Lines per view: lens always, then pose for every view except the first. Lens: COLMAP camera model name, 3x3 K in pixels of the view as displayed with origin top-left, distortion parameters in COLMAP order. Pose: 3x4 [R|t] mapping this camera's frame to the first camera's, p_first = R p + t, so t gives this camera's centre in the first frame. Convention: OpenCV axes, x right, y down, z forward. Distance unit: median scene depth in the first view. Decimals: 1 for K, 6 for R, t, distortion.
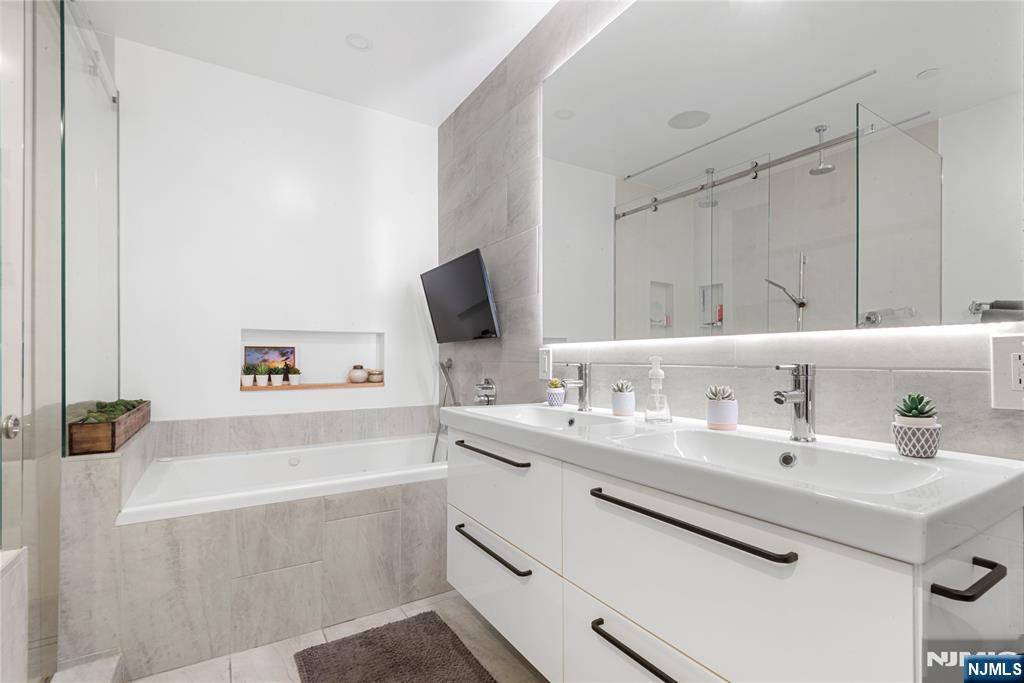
lens RADIAL K [[471.0, 0, 513.1], [0, 471.0, 358.9], [0, 0, 1]] dist [0.031818, -0.016493]
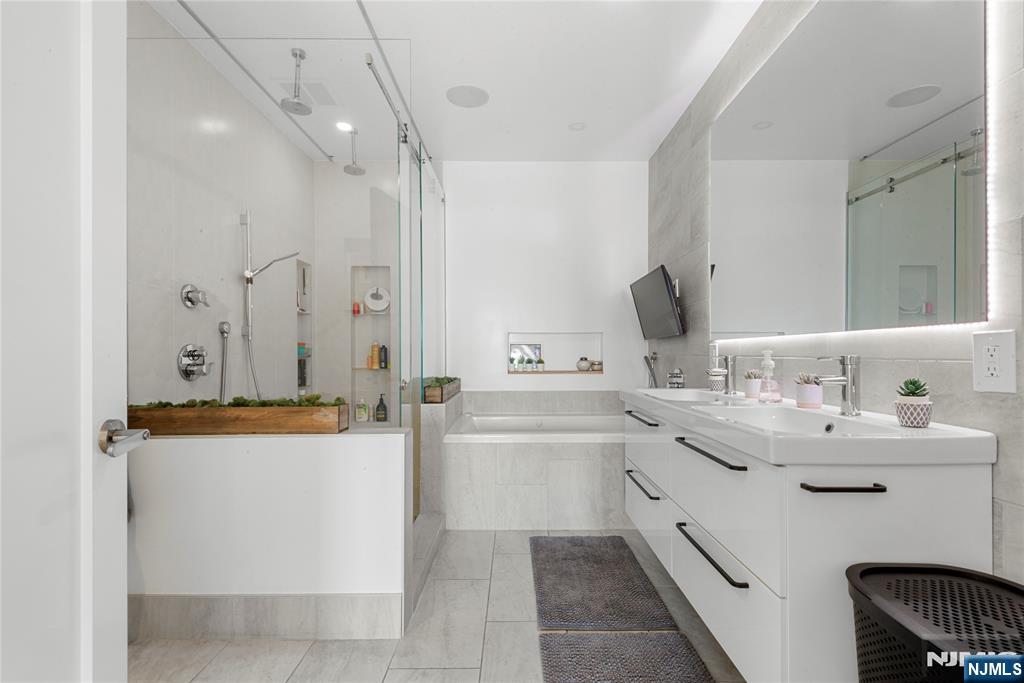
lens RADIAL K [[471.0, 0, 513.1], [0, 471.0, 358.9], [0, 0, 1]] dist [0.031818, -0.016493]
pose [[0.848547, 0.005095, -0.529096, 0.270714], [0.001626, 0.999924, 0.012237, 0.001362], [0.529118, -0.011244, 0.848474, -0.300465]]
